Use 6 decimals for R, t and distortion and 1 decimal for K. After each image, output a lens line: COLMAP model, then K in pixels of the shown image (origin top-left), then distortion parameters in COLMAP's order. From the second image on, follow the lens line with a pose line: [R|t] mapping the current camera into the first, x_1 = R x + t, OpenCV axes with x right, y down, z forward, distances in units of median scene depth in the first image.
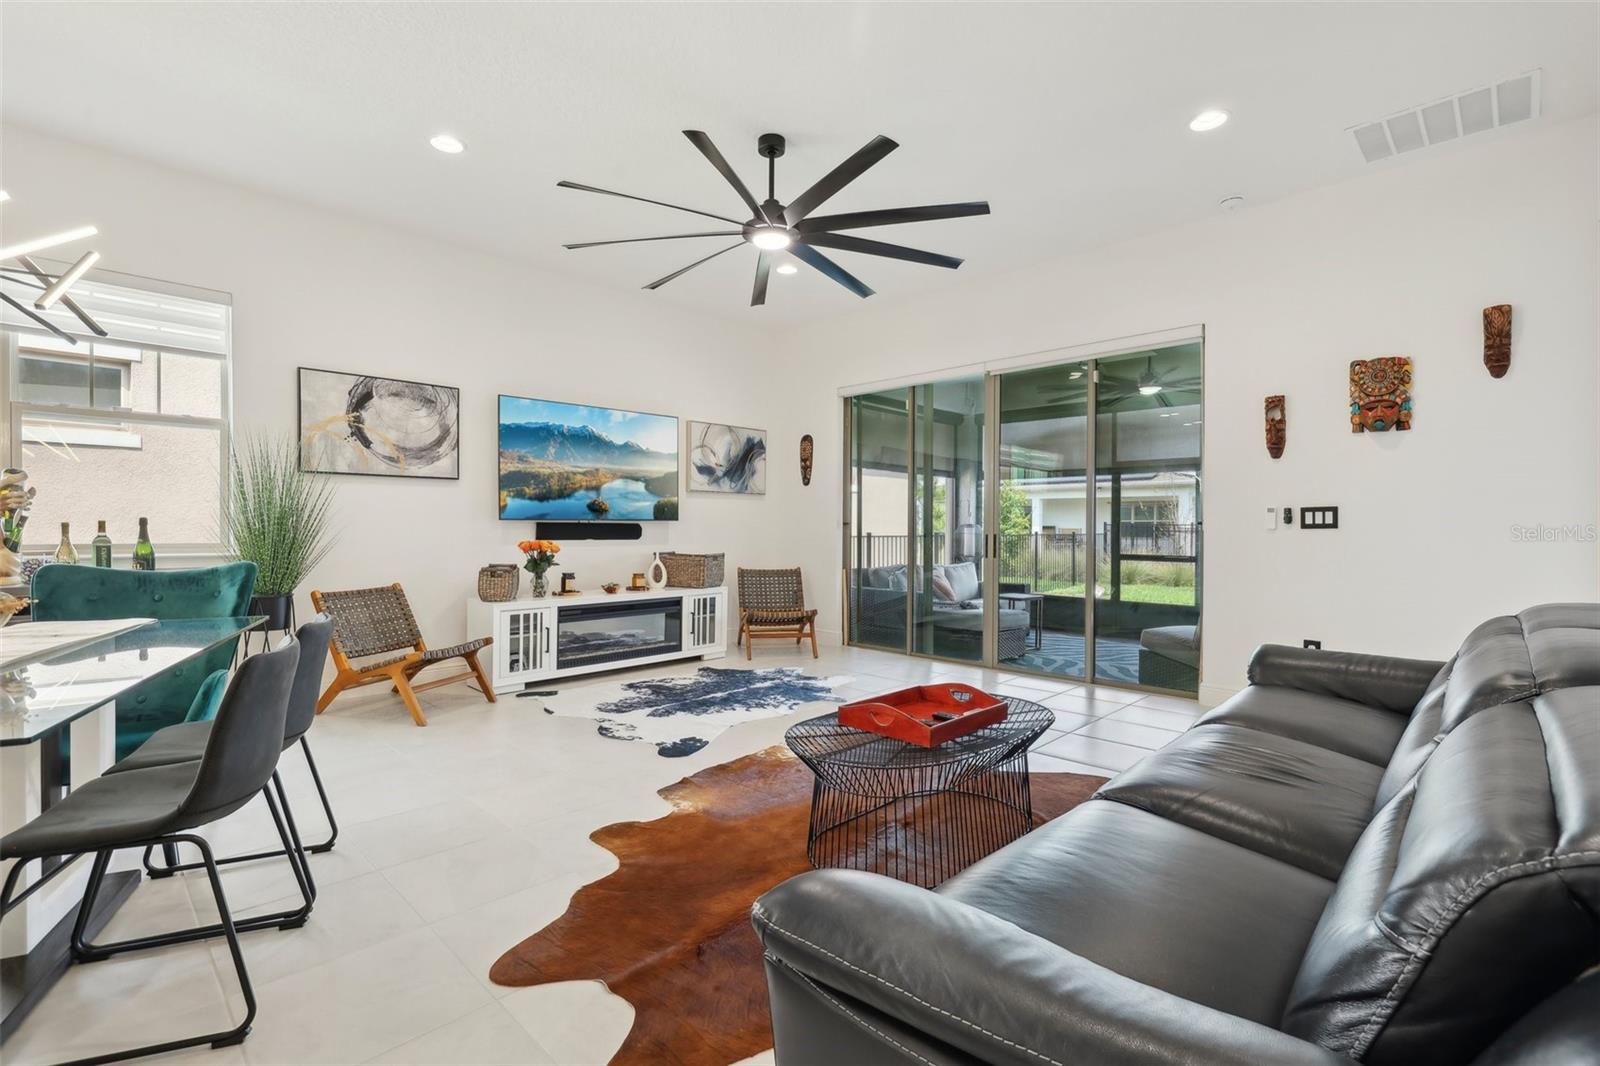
lens RADIAL K [[718.3, 0, 788.6], [0, 718.3, 534.6], [0, 0, 1]] dist [-0.000835, 0.000268]
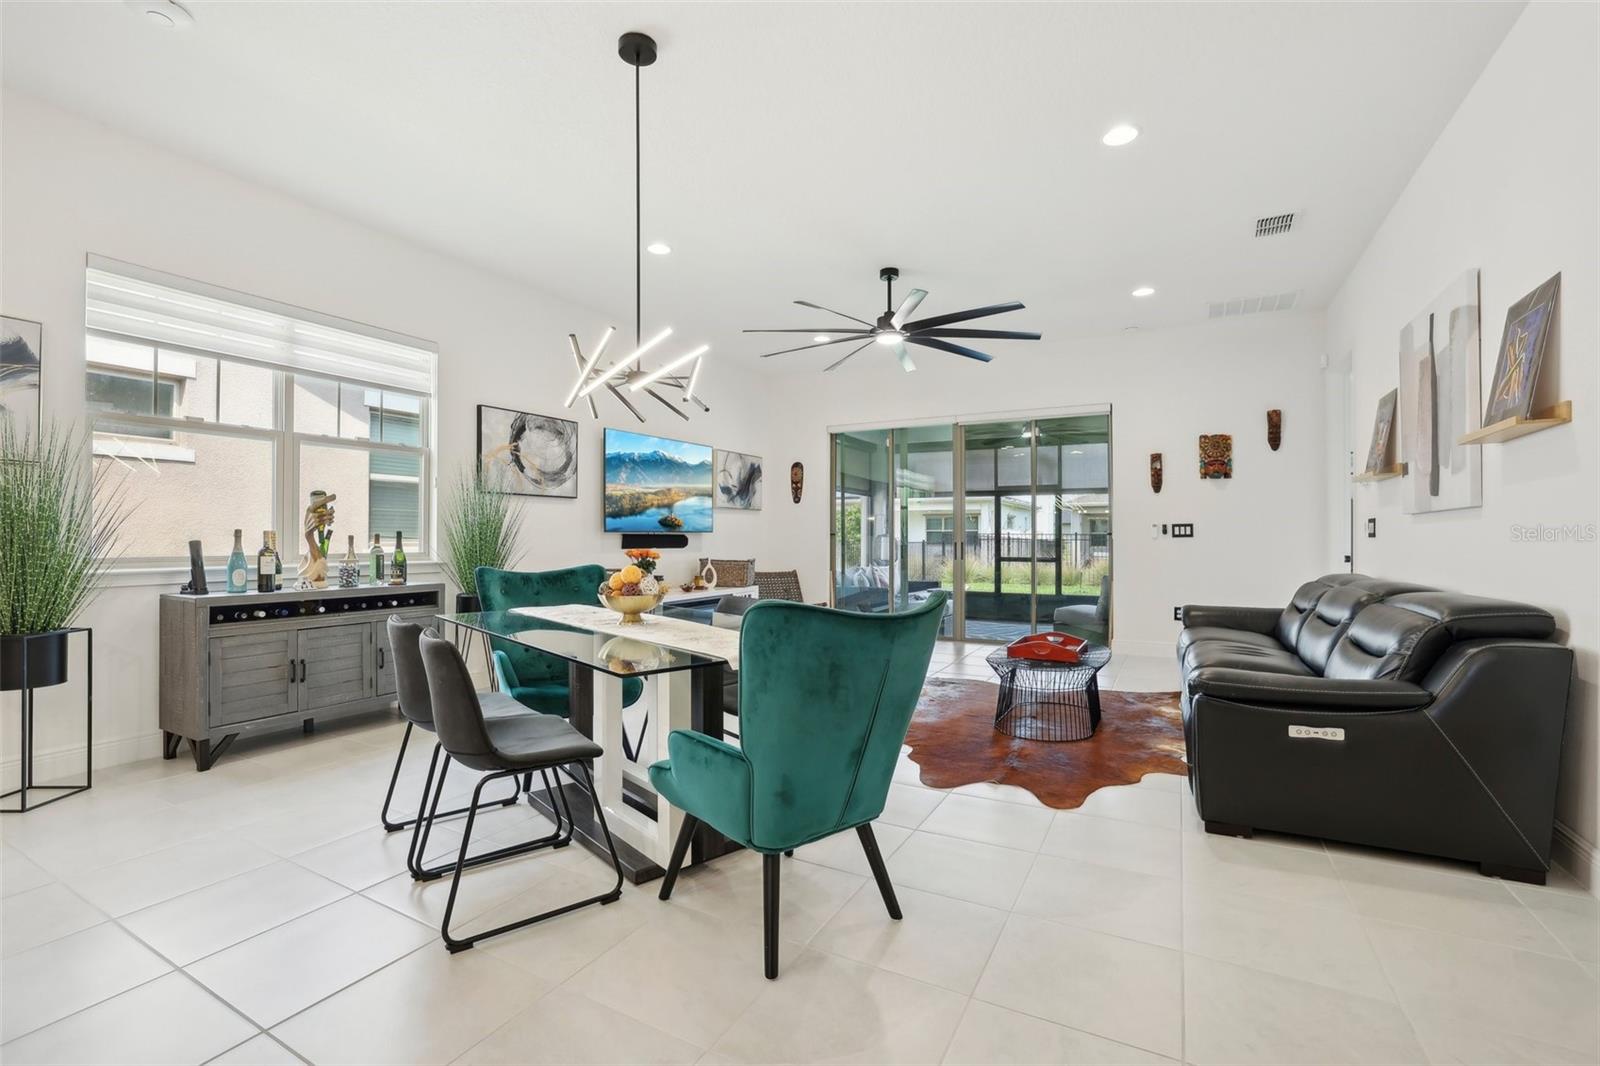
lens RADIAL K [[701.2, 0, 785.4], [0, 701.2, 533.2], [0, 0, 1]] dist [-0.050234, 0.020287]
pose [[0.964931, -0.001264, 0.262502, -0.459952], [0.005202, 0.999884, -0.014308, -0.000226], [-0.262453, 0.015172, 0.964825, -0.227076]]
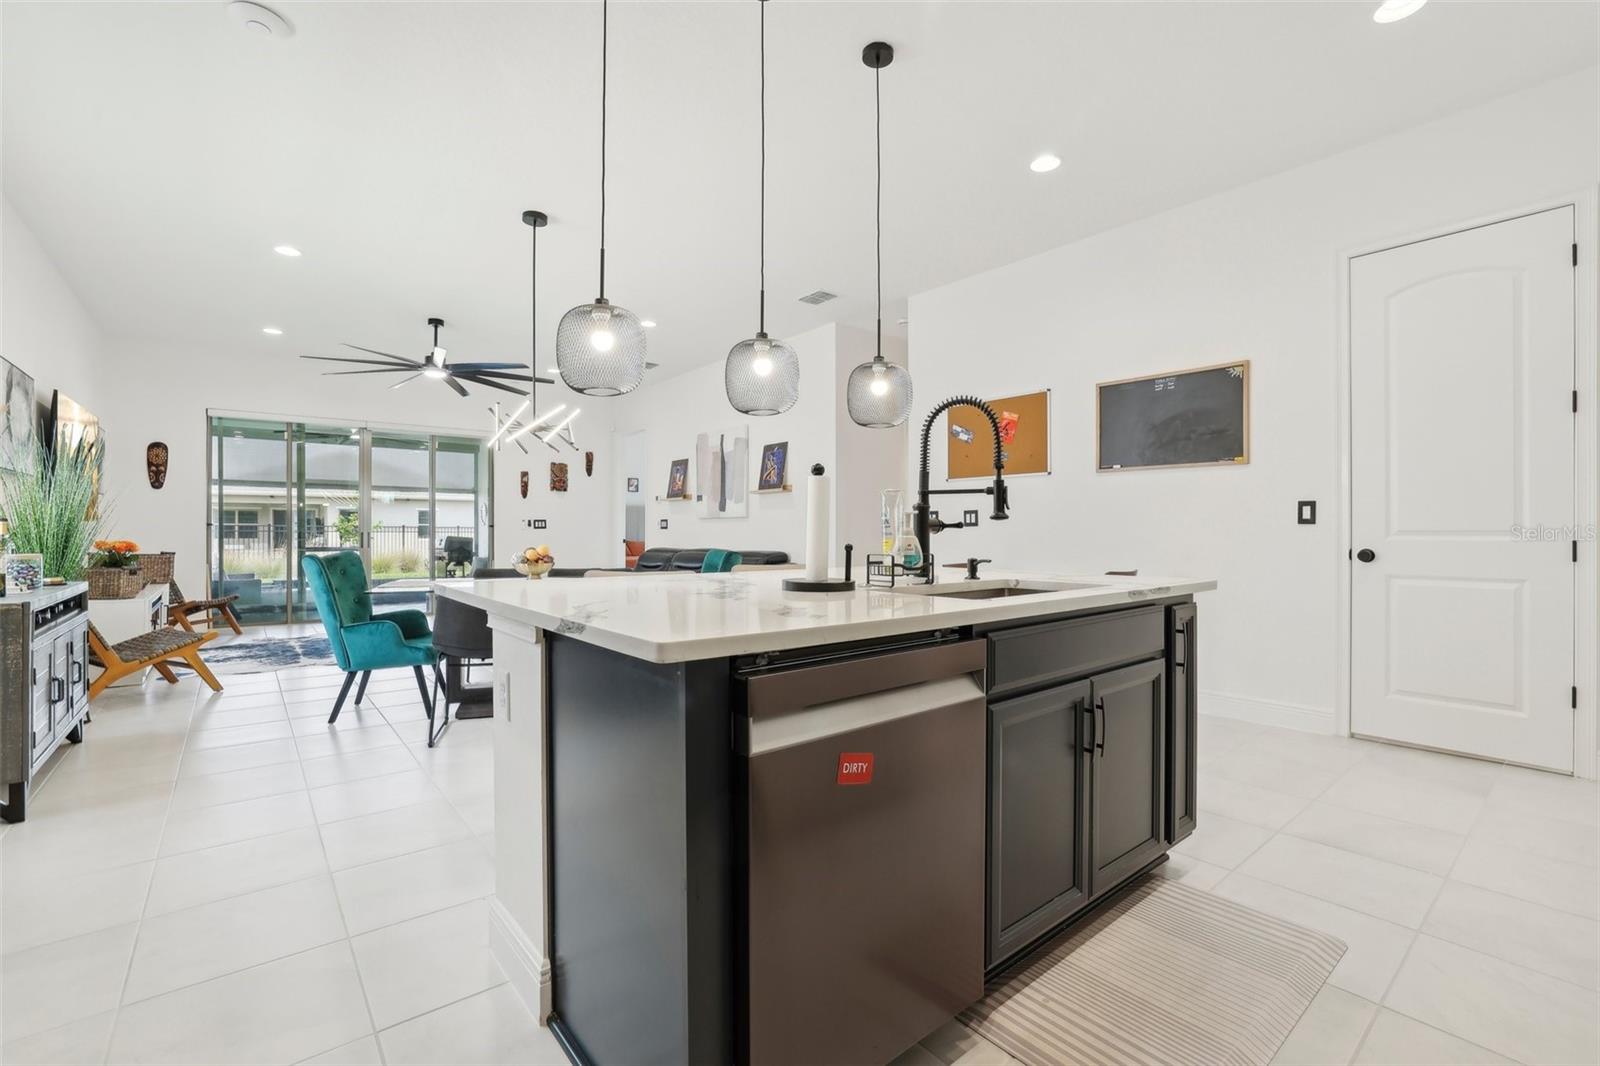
lens RADIAL K [[701.2, 0, 785.4], [0, 701.2, 533.2], [0, 0, 1]] dist [-0.050234, 0.020287]
pose [[0.113035, -0.007058, 0.993566, -1.309775], [0.007829, 0.999950, 0.006212, -0.001502], [-0.993560, 0.007077, 0.113085, -0.073928]]
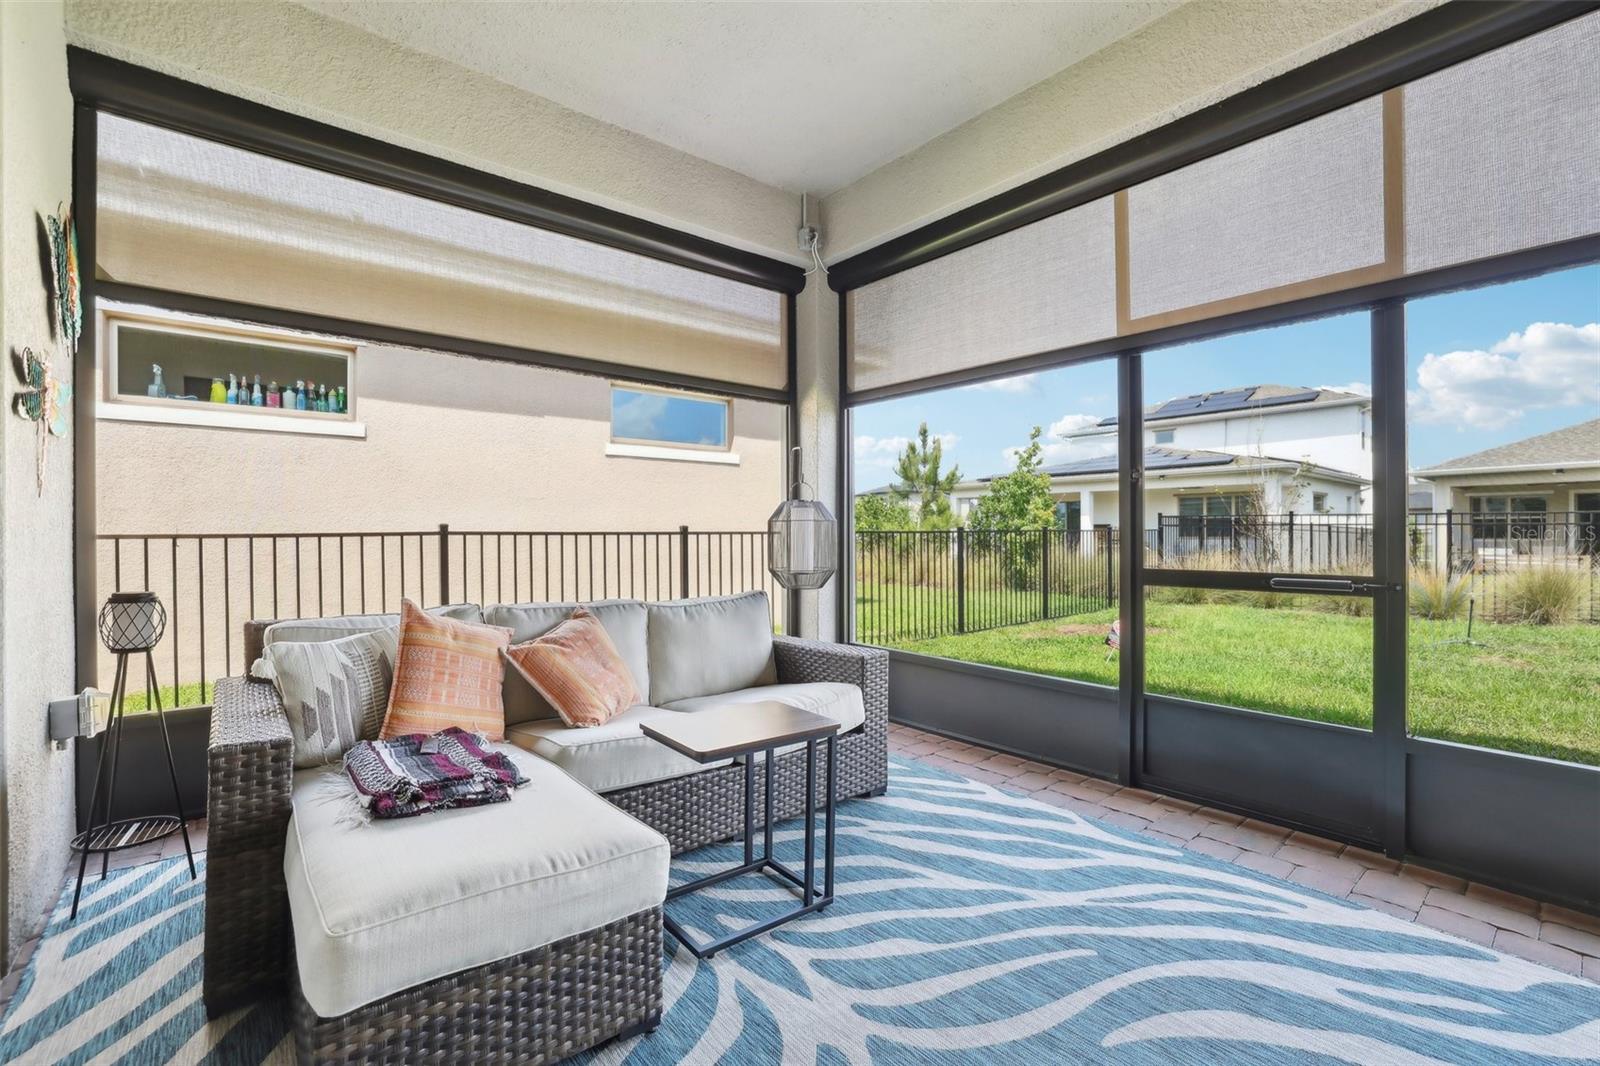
lens RADIAL K [[701.2, 0, 785.4], [0, 701.2, 533.2], [0, 0, 1]] dist [-0.050234, 0.020287]
pose [[0.994754, -0.007496, -0.102018, 0.584433], [0.006736, 0.999947, -0.007787, 0.017237], [0.102071, 0.007059, 0.994752, 1.159714]]
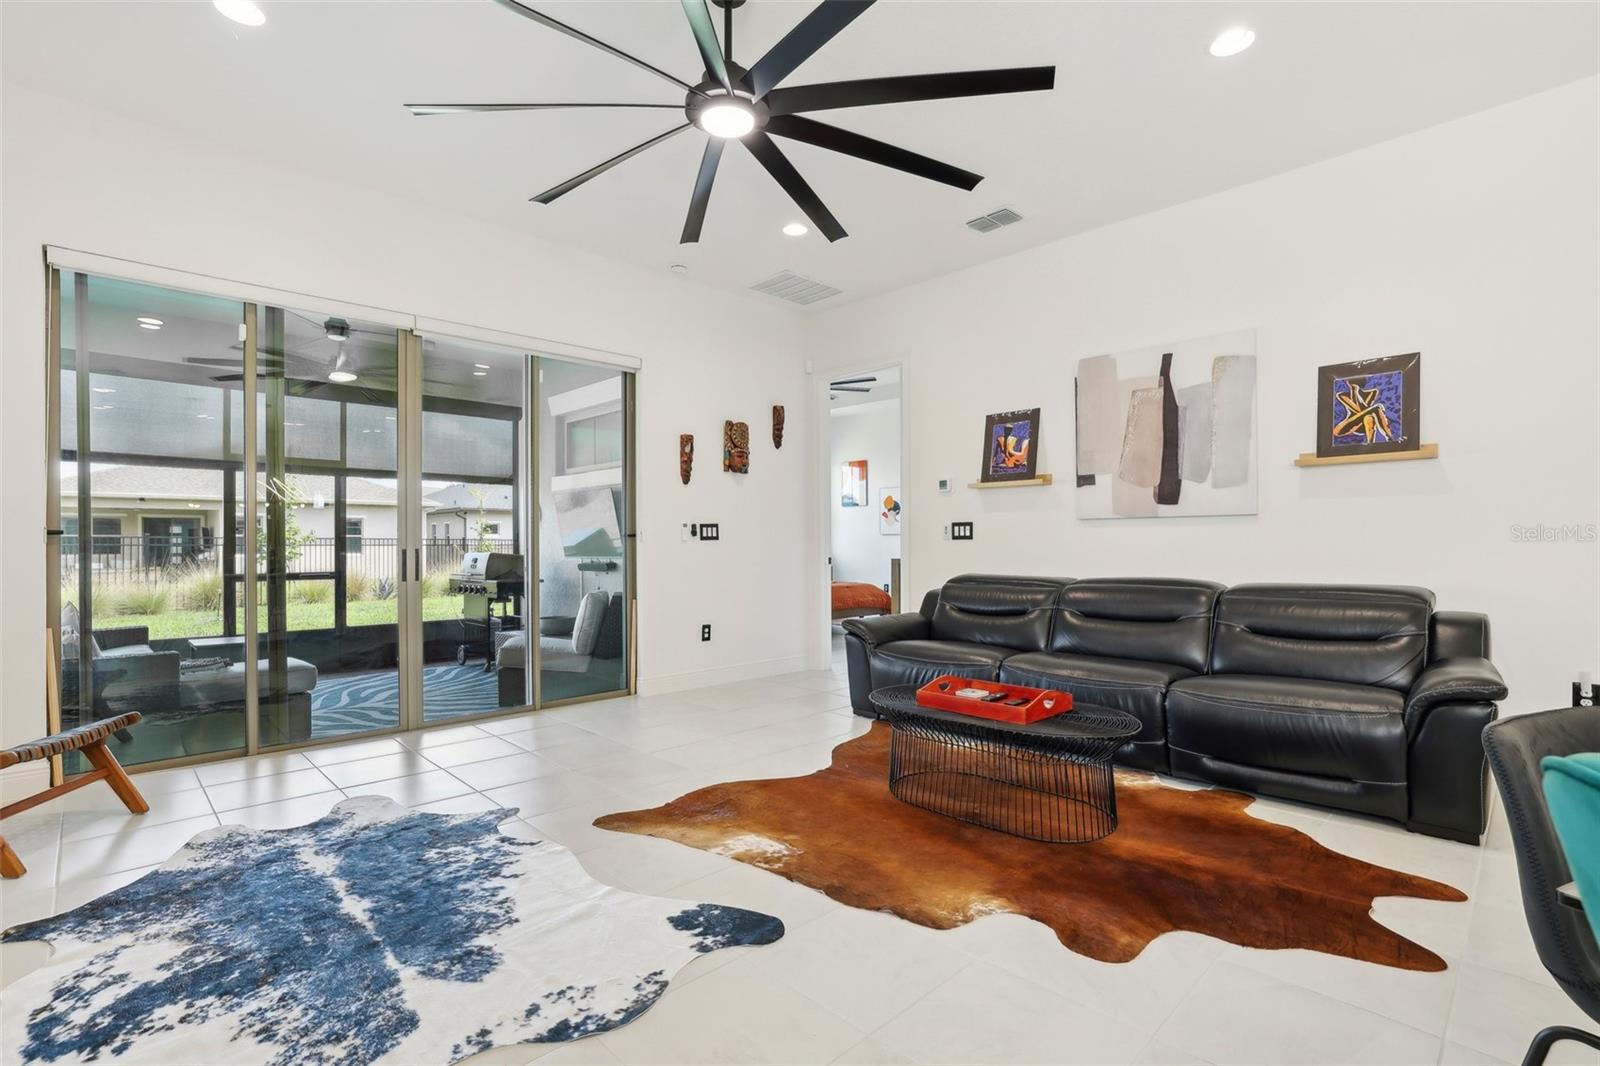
lens RADIAL K [[746.7, 0, 784.7], [0, 746.7, 543.5], [0, 0, 1]] dist [-0.040218, 0.019942]
pose [[0.027861, -0.006123, 0.999593, -0.562095], [0.011004, 0.999923, 0.005818, -0.007376], [-0.999551, 0.010837, 0.027926, 0.719567]]
